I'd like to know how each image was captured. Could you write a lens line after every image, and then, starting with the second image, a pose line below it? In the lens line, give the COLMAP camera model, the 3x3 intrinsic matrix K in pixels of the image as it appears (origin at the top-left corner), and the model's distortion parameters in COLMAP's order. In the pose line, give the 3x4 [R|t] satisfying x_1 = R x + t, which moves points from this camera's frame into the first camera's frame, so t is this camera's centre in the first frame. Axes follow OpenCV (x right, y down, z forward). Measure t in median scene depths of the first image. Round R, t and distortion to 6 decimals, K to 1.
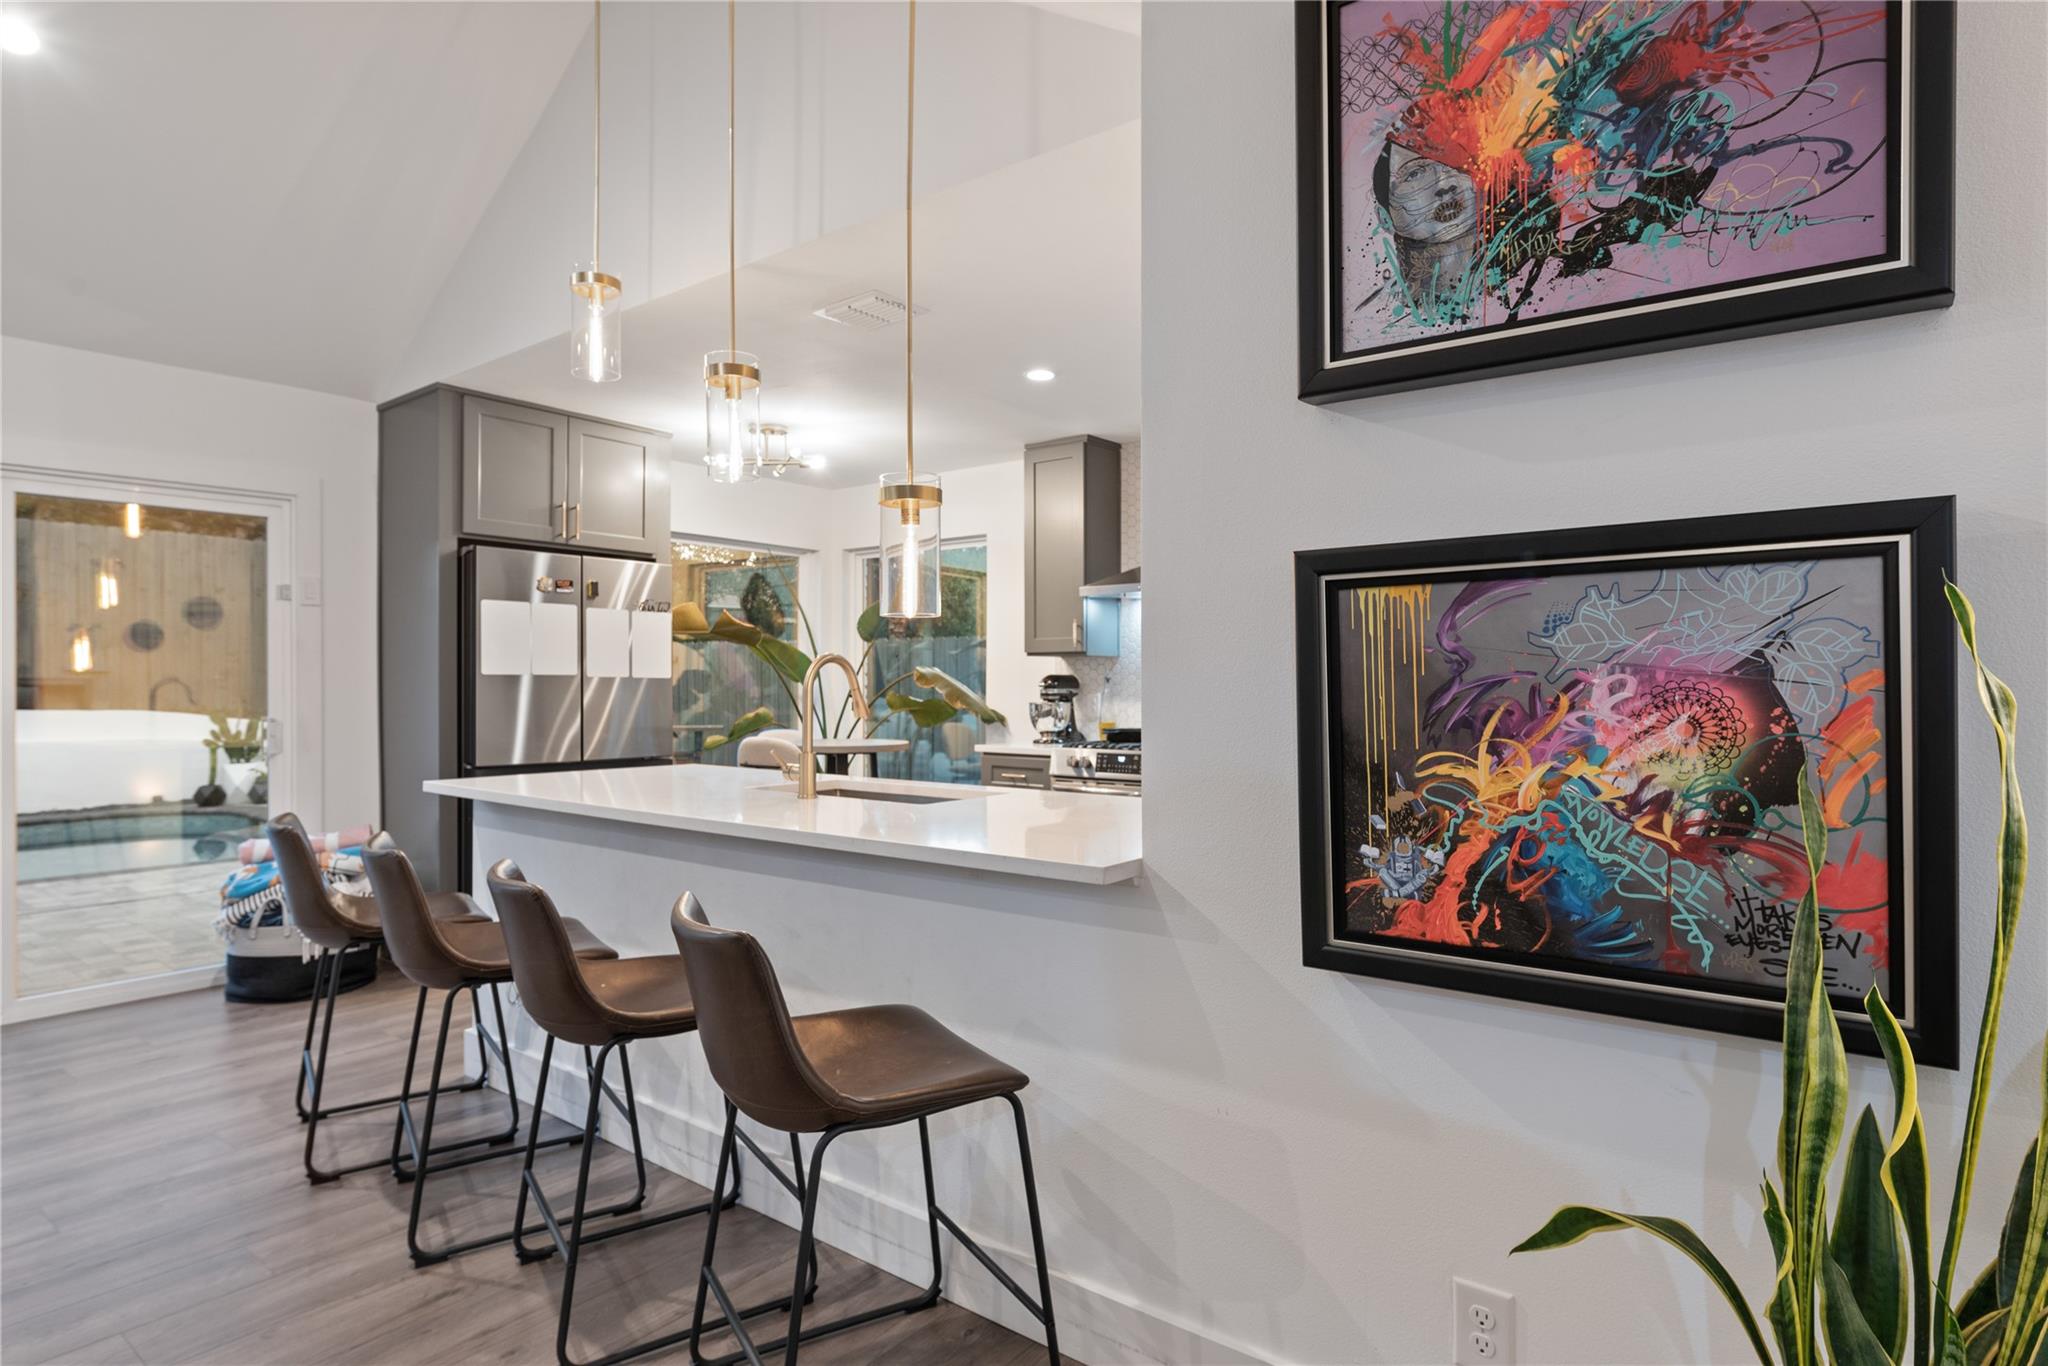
lens RADIAL K [[1089.0, 0, 1041.8], [0, 1089.0, 681.6], [0, 0, 1]] dist [-0.000441, -0.000608]
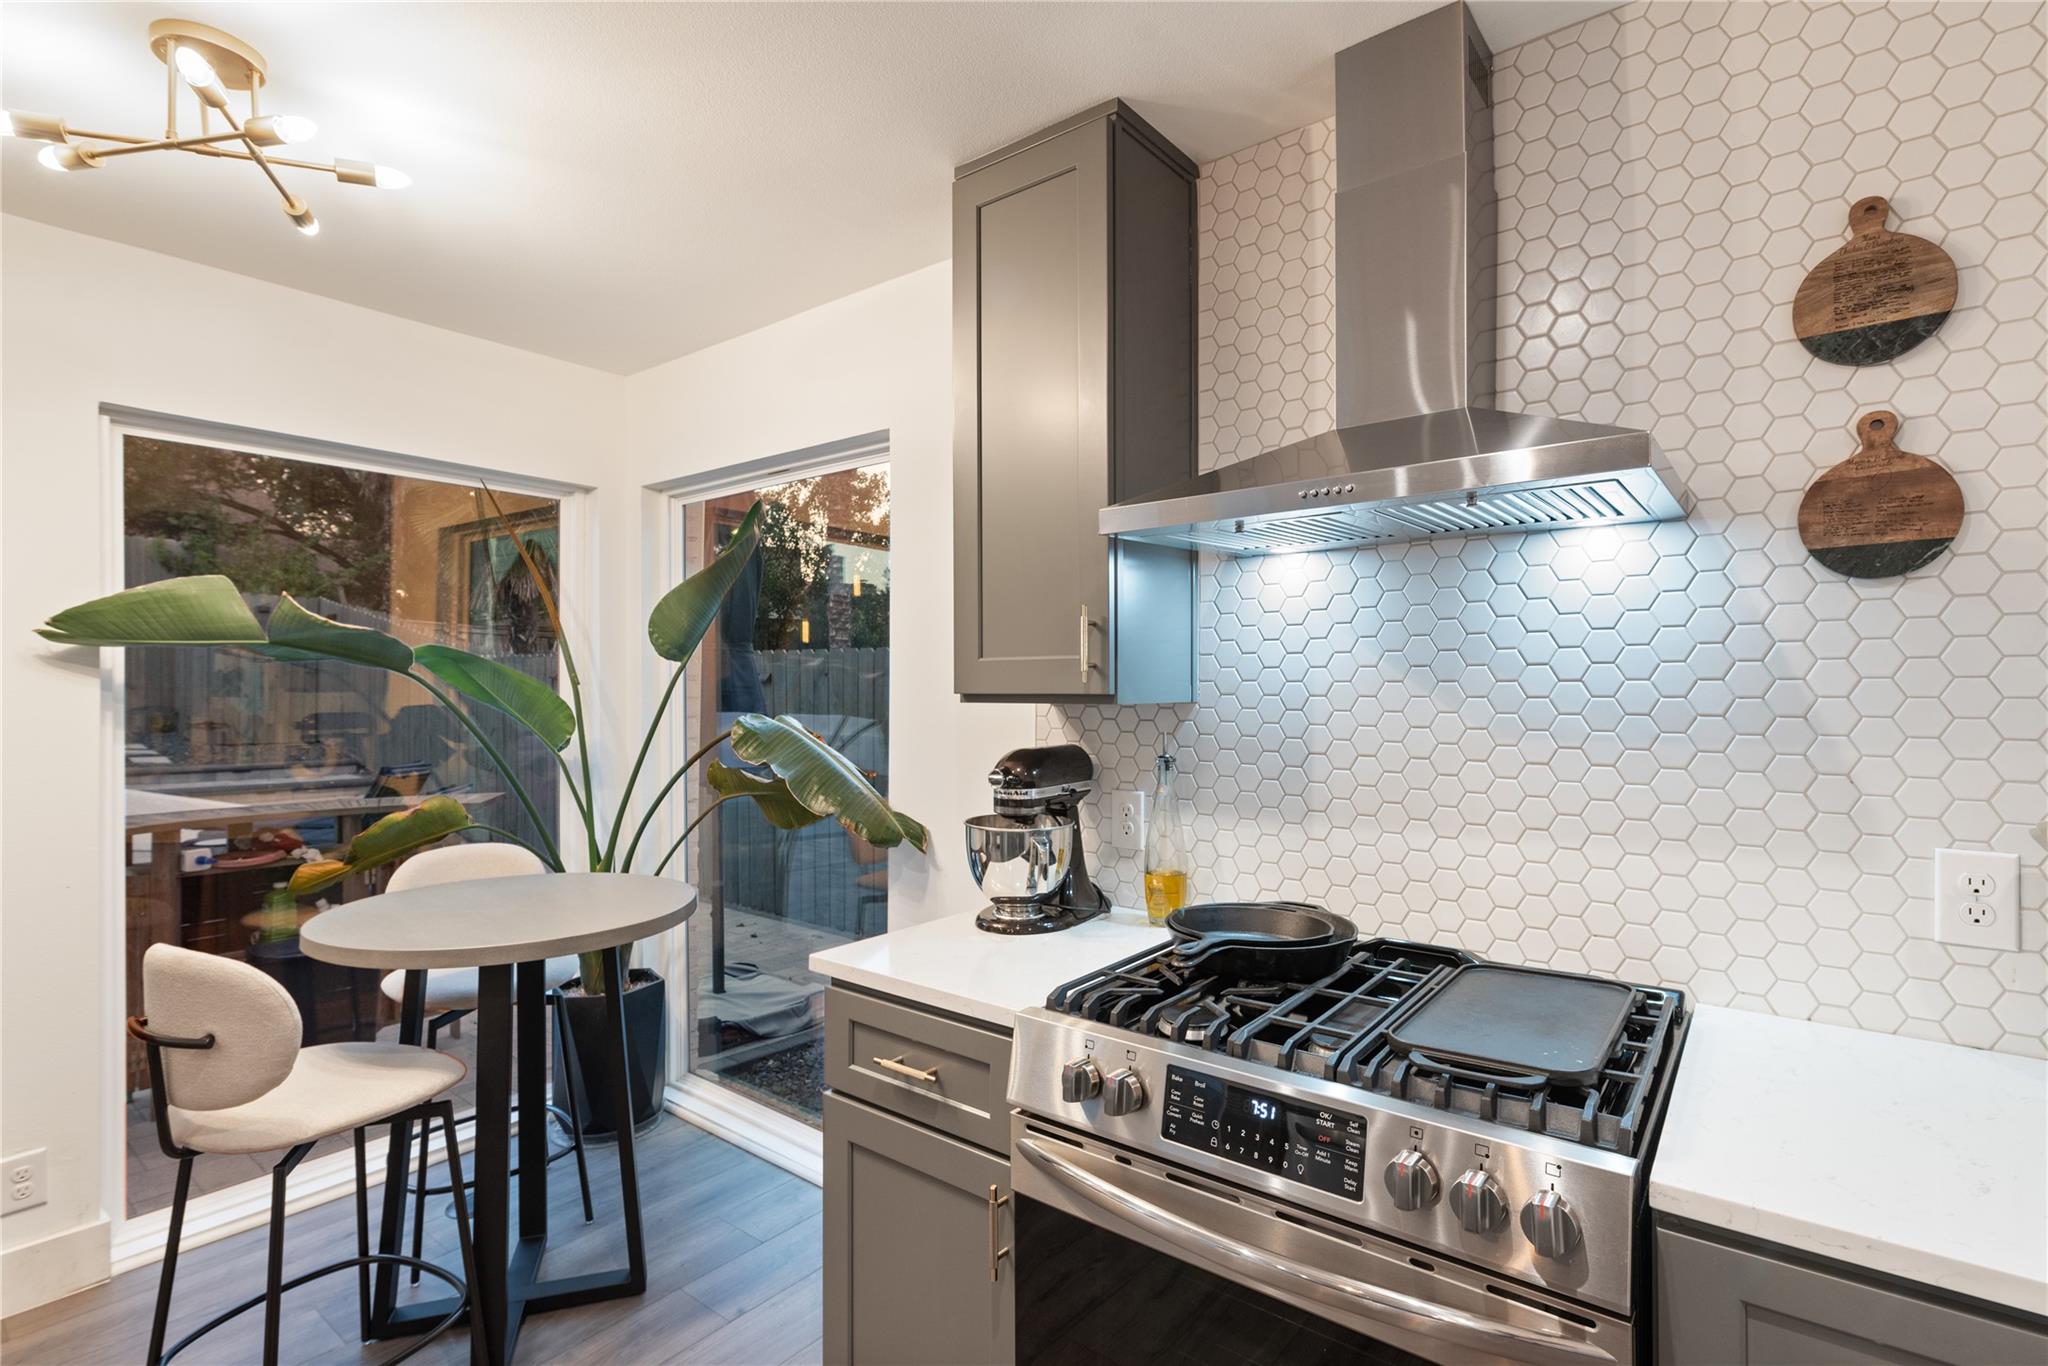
lens RADIAL K [[968.0, 0, 1031.8], [0, 968.0, 684.2], [0, 0, 1]] dist [0.004506, -0.000745]
pose [[0.999948, -0.001440, -0.010141, 0.052516], [0.001454, 0.999998, 0.001369, -0.103099], [0.010139, -0.001384, 0.999948, 2.202632]]
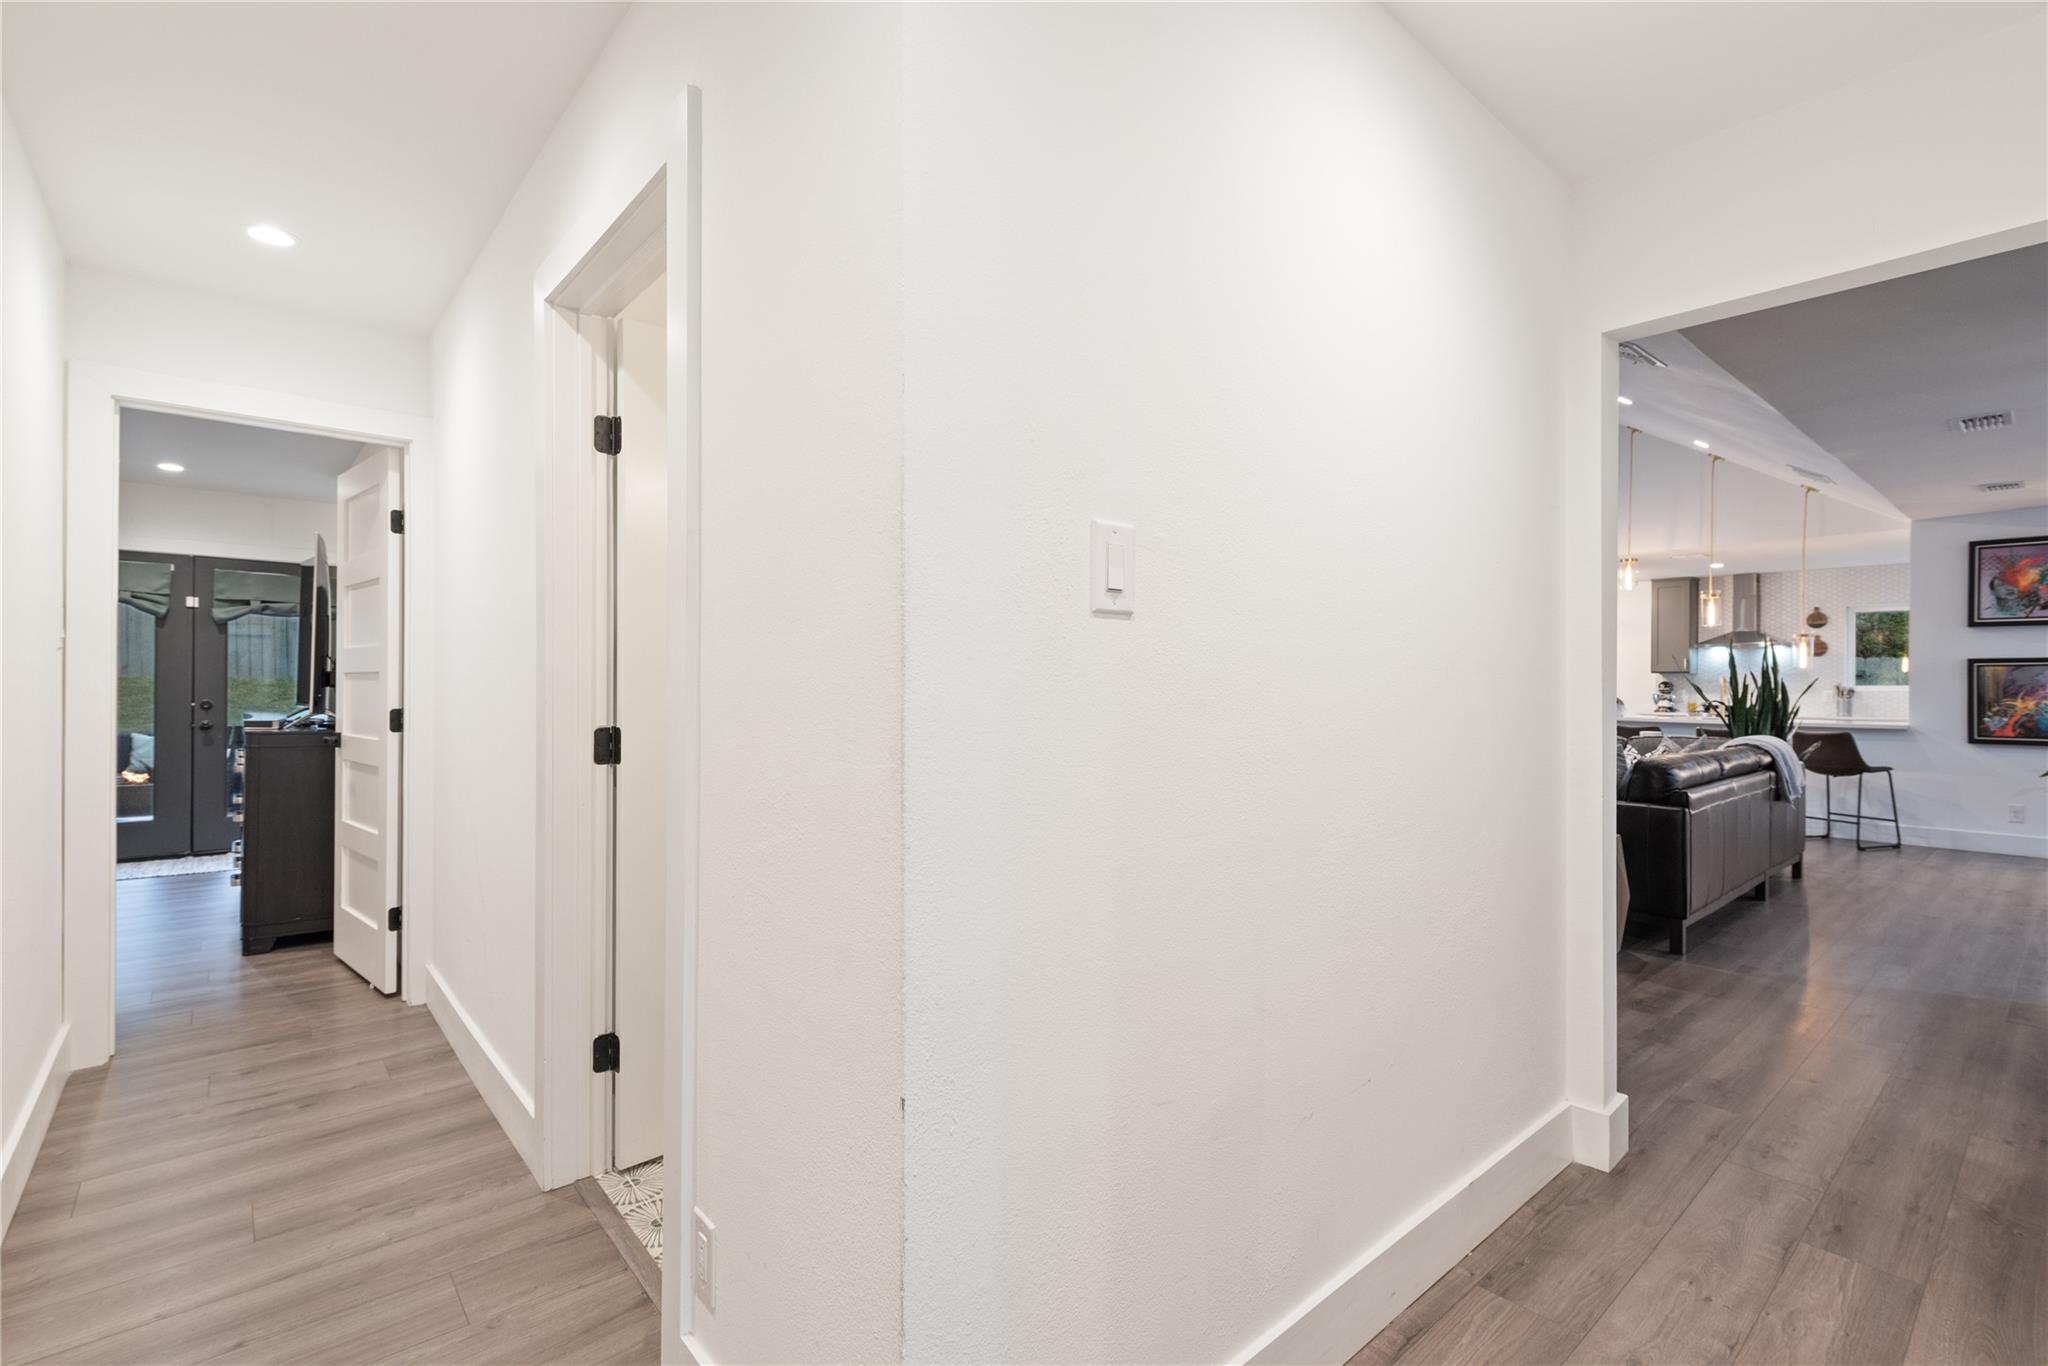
lens RADIAL K [[928.0, 0, 1013.8], [0, 928.0, 682.2], [0, 0, 1]] dist [-0.000917, -0.002056]
pose [[0.975844, 0.009296, -0.218270, -3.002951], [-0.009575, 0.999954, -0.000220, 0.028917], [0.218258, 0.002304, 0.975888, -3.943946]]
